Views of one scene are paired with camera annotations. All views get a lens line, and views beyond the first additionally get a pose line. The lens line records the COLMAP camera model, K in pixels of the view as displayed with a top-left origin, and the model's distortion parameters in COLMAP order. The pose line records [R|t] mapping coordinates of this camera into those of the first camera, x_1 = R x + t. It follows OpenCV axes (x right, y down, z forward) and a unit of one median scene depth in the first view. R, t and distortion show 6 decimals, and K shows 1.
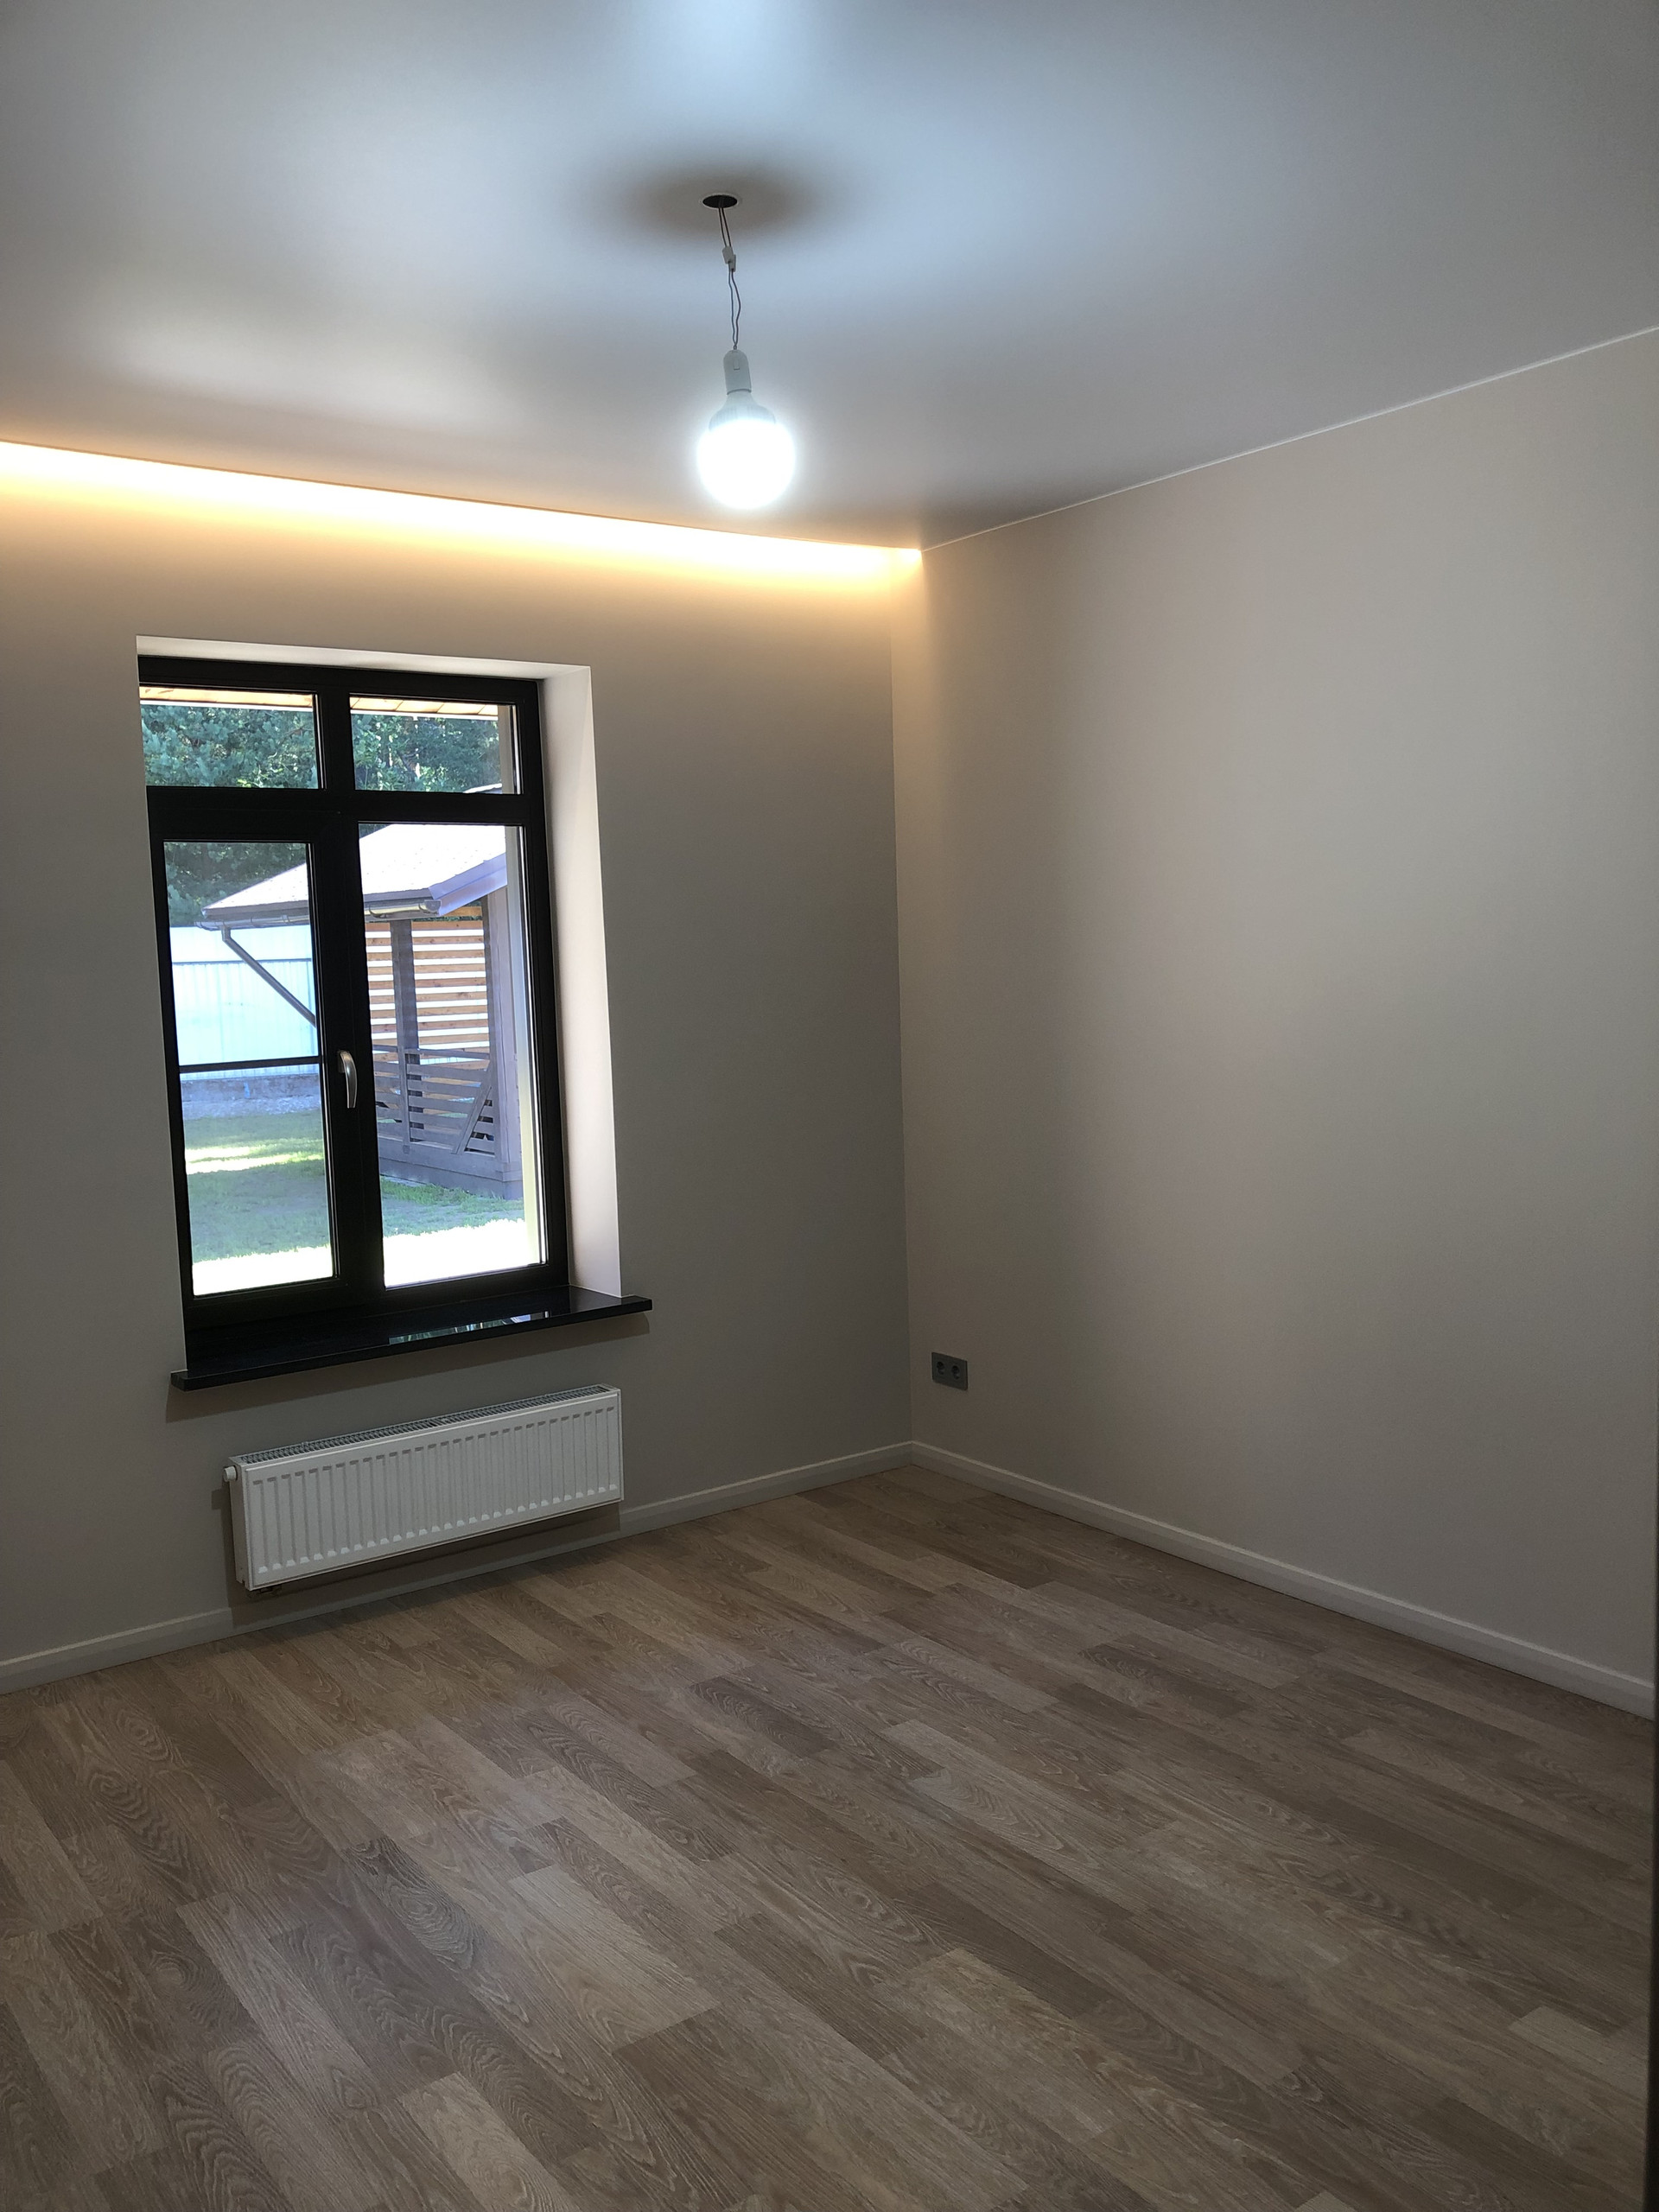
lens RADIAL K [[1816.6, 0, 829.9], [0, 1816.6, 1106.3], [0, 0, 1]] dist [0.011217, 0.003163]
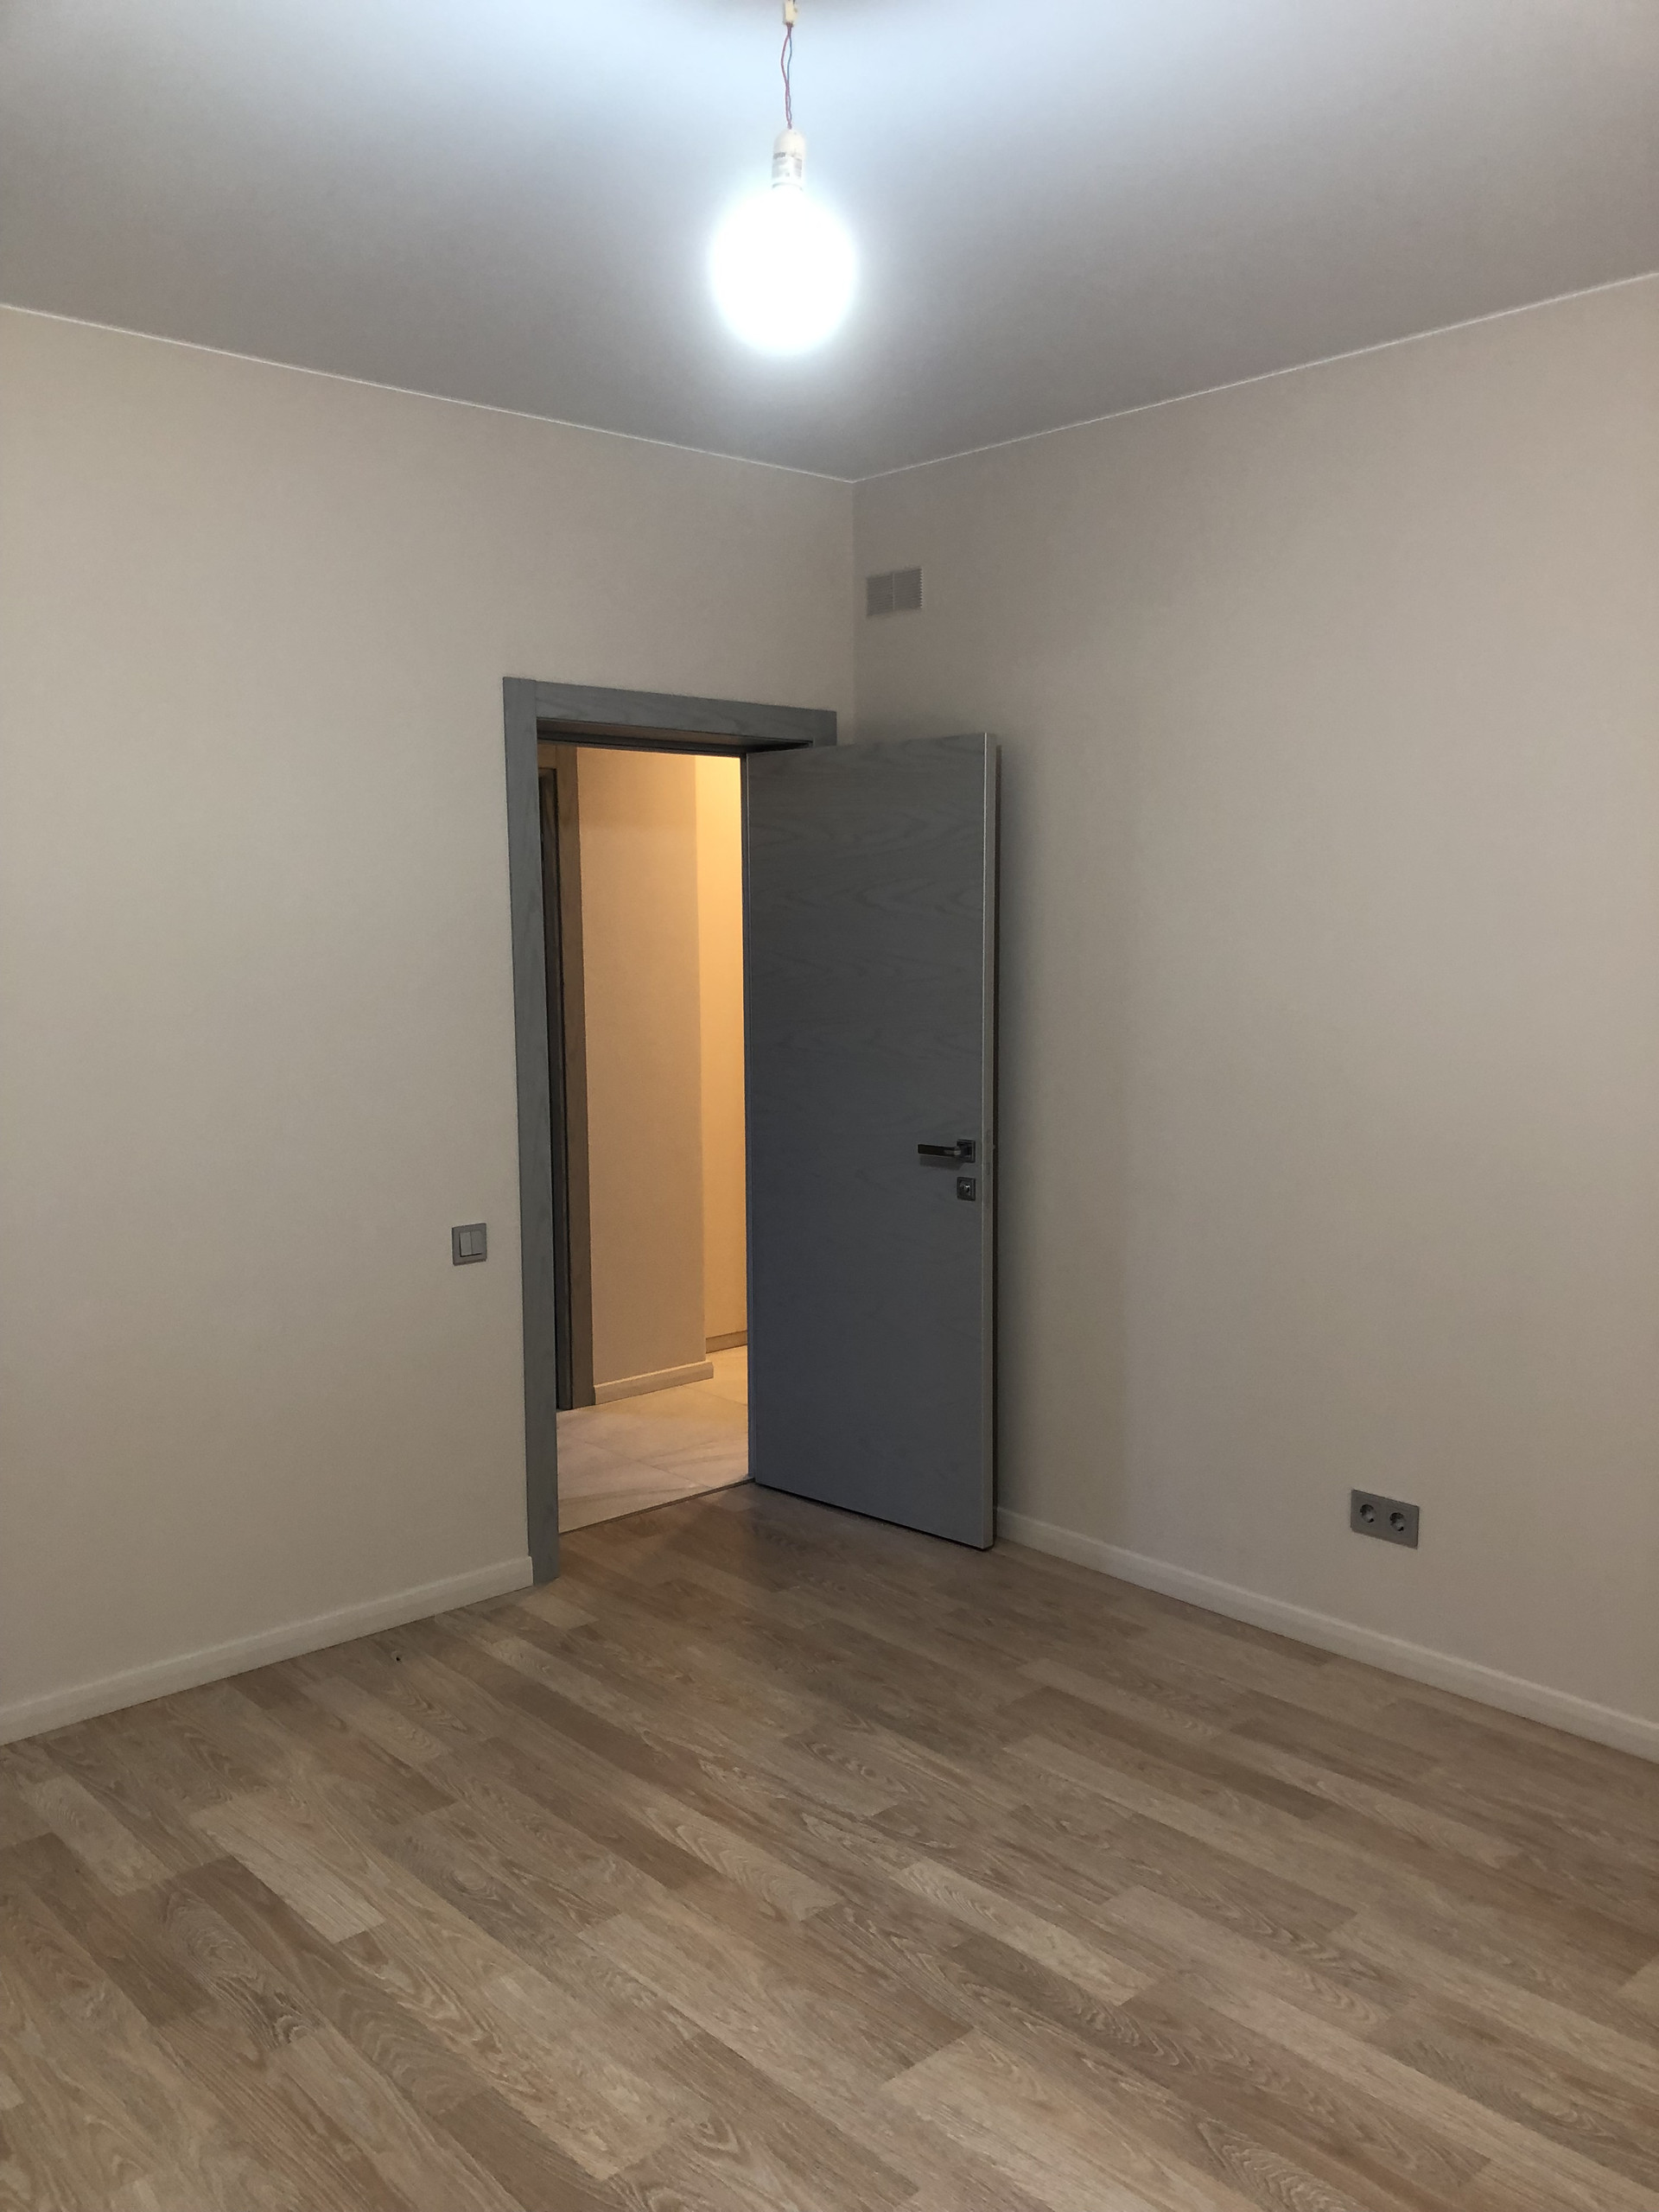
lens RADIAL K [[1816.6, 0, 830.5], [0, 1816.6, 1106.7], [0, 0, 1]] dist [0.011217, 0.003163]
pose [[-0.993757, 0.048892, -0.100282, 0.031891], [0.027753, 0.978940, 0.202255, -0.169534], [0.108059, 0.198209, -0.974185, 1.872846]]
